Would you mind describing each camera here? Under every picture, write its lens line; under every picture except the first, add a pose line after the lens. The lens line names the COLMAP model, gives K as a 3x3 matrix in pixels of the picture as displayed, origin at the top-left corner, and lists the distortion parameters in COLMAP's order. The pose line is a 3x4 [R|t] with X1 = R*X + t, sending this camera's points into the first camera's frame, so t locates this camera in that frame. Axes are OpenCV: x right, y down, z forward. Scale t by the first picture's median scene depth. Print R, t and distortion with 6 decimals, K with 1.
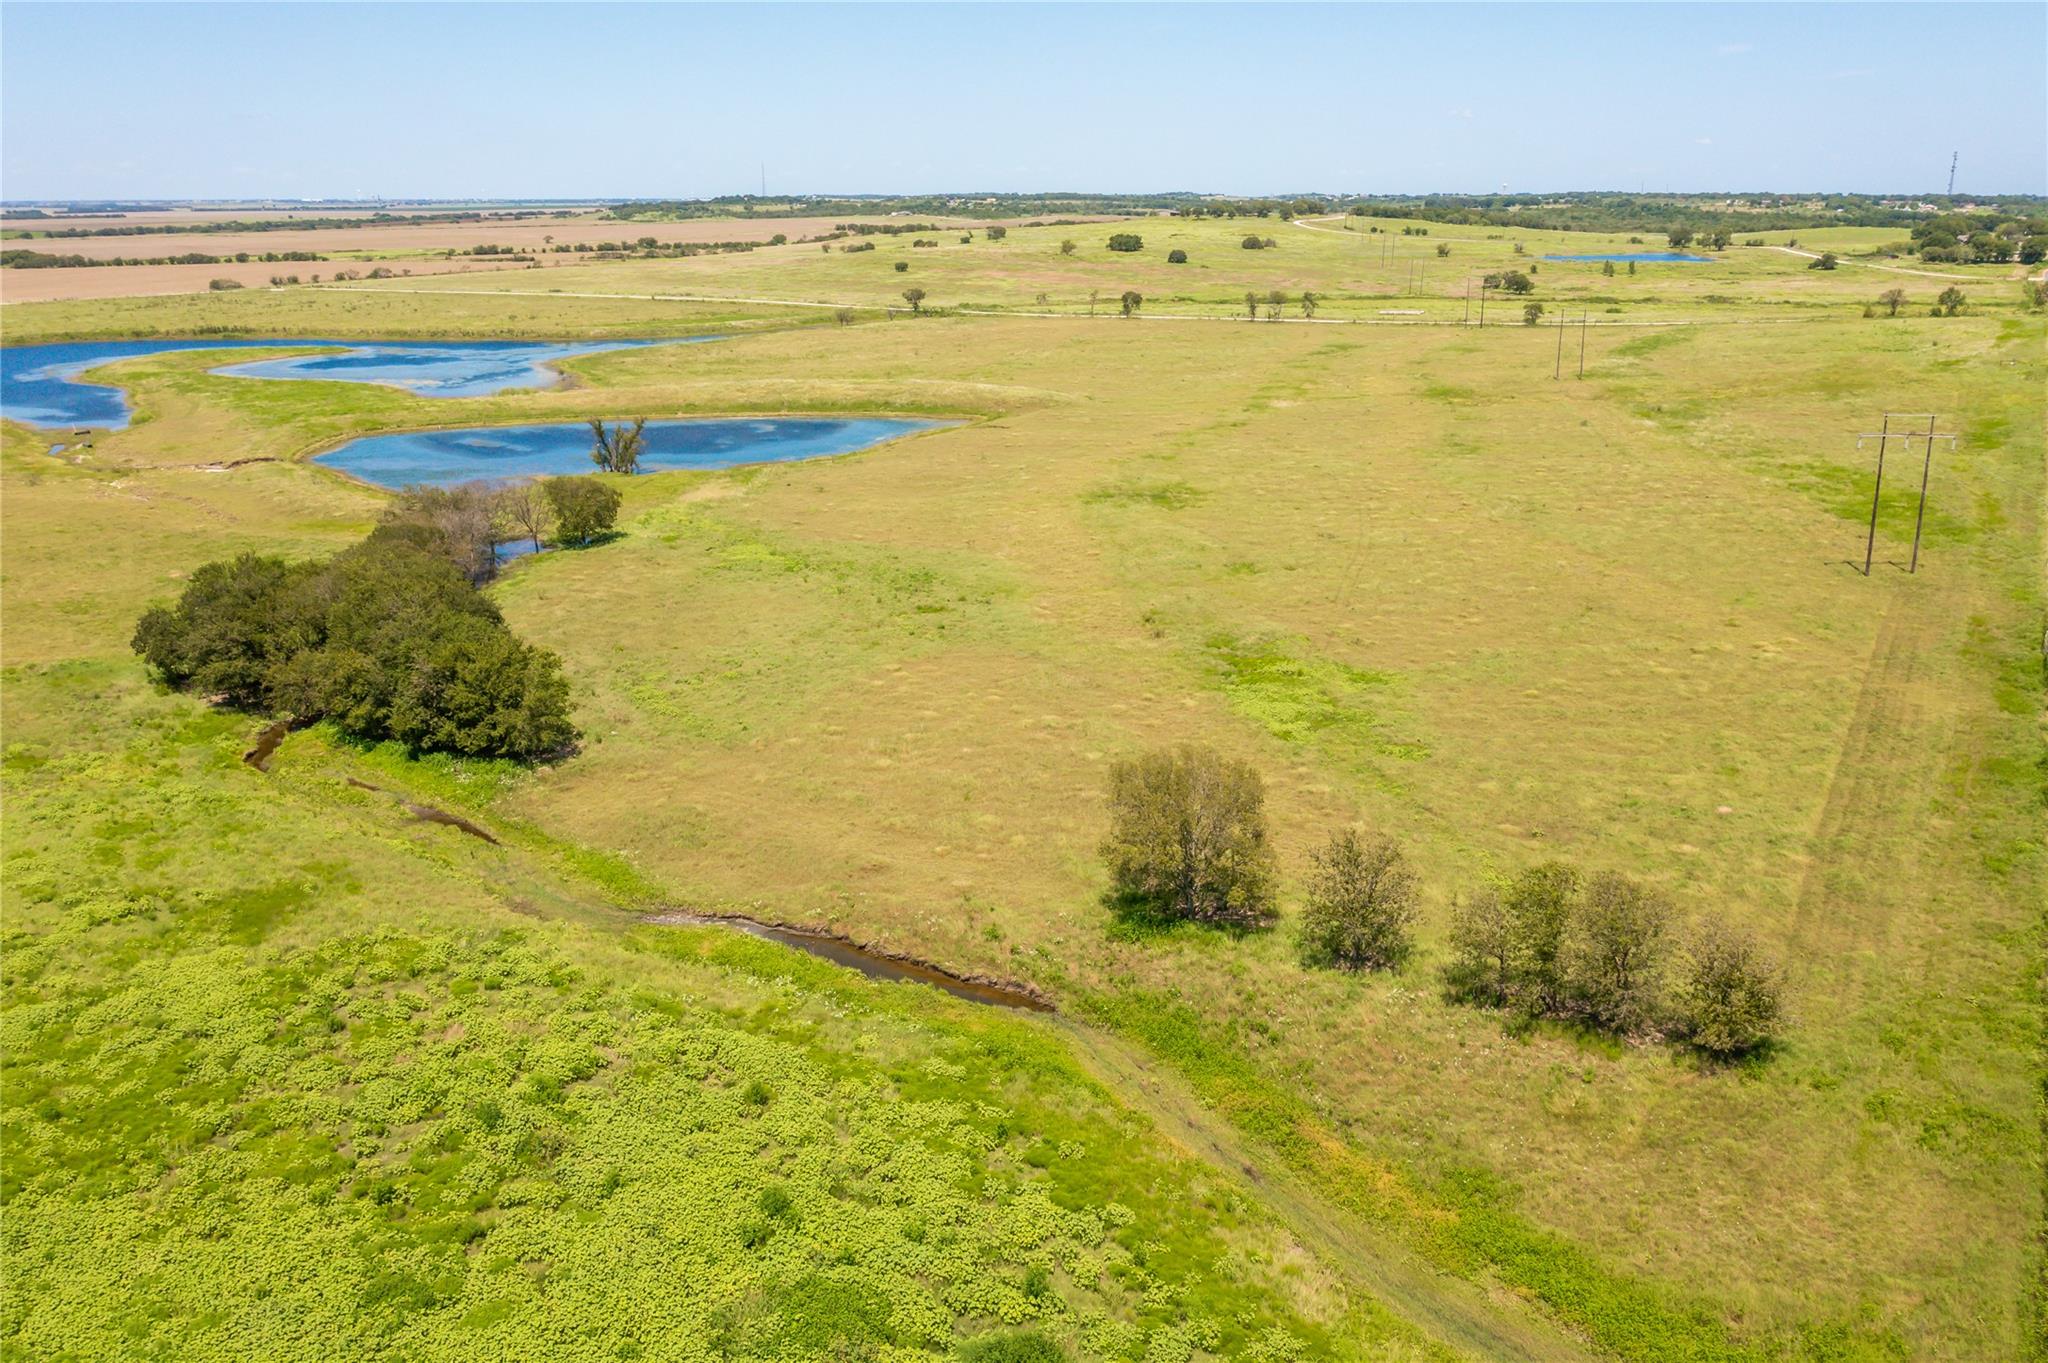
lens RADIAL K [[1618.4, 0, 1028.8], [0, 1618.4, 658.8], [0, 0, 1]] dist [-0.019726, 0.003771]
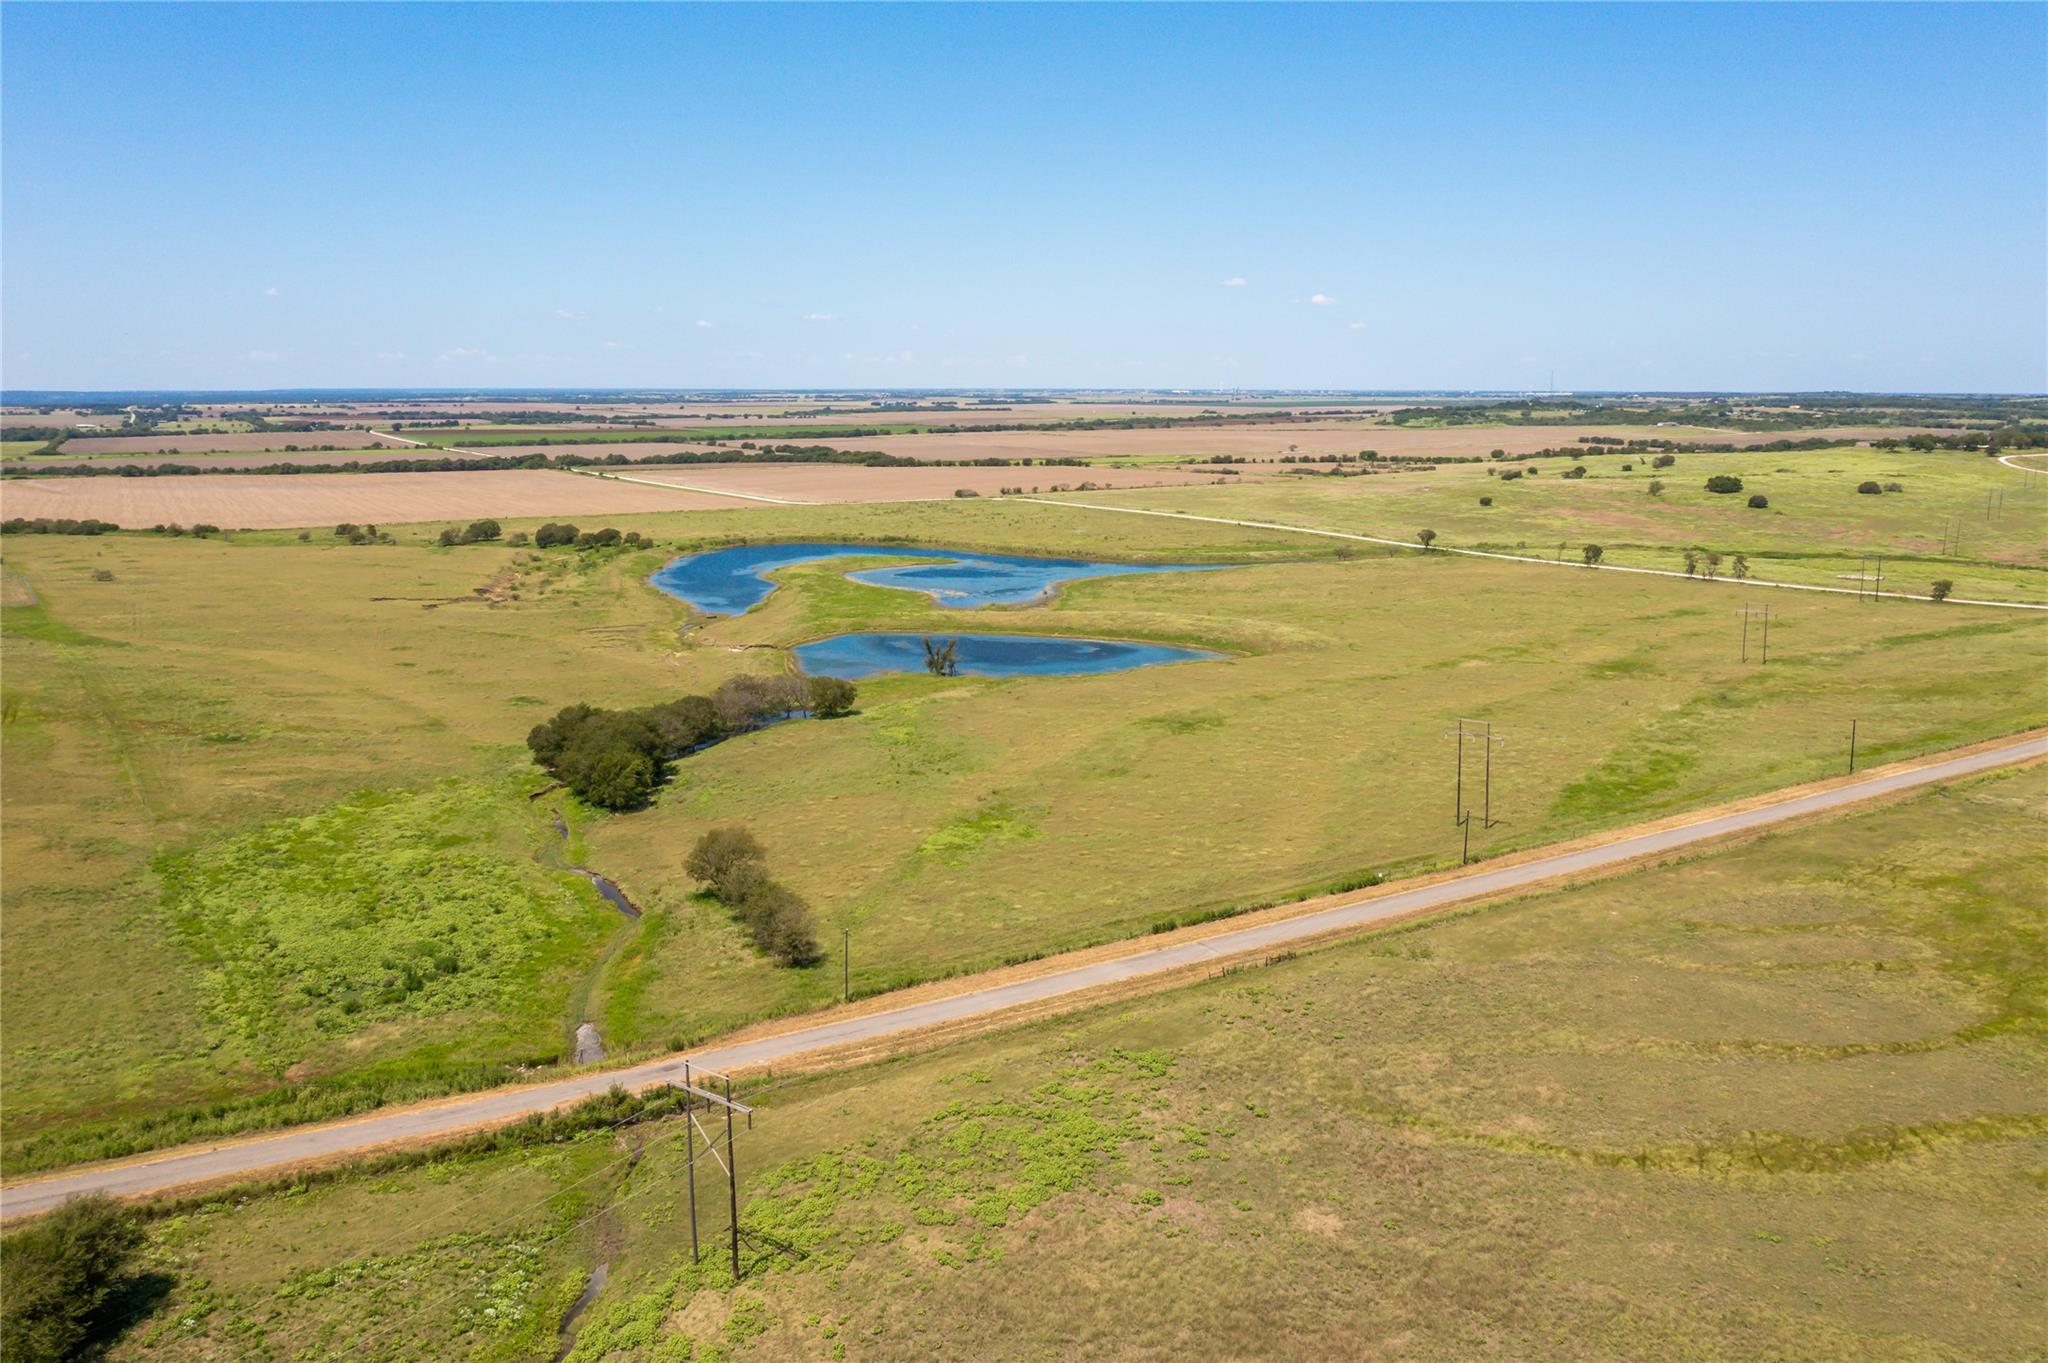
lens RADIAL K [[1639.3, 0, 1002.5], [0, 1639.3, 681.0], [0, 0, 1]] dist [-0.013073, 0.005268]
pose [[0.863584, 0.090181, -0.496074, 0.483721], [-0.138256, 0.988518, -0.060979, -0.018554], [0.484879, 0.121245, 0.866136, -0.268908]]
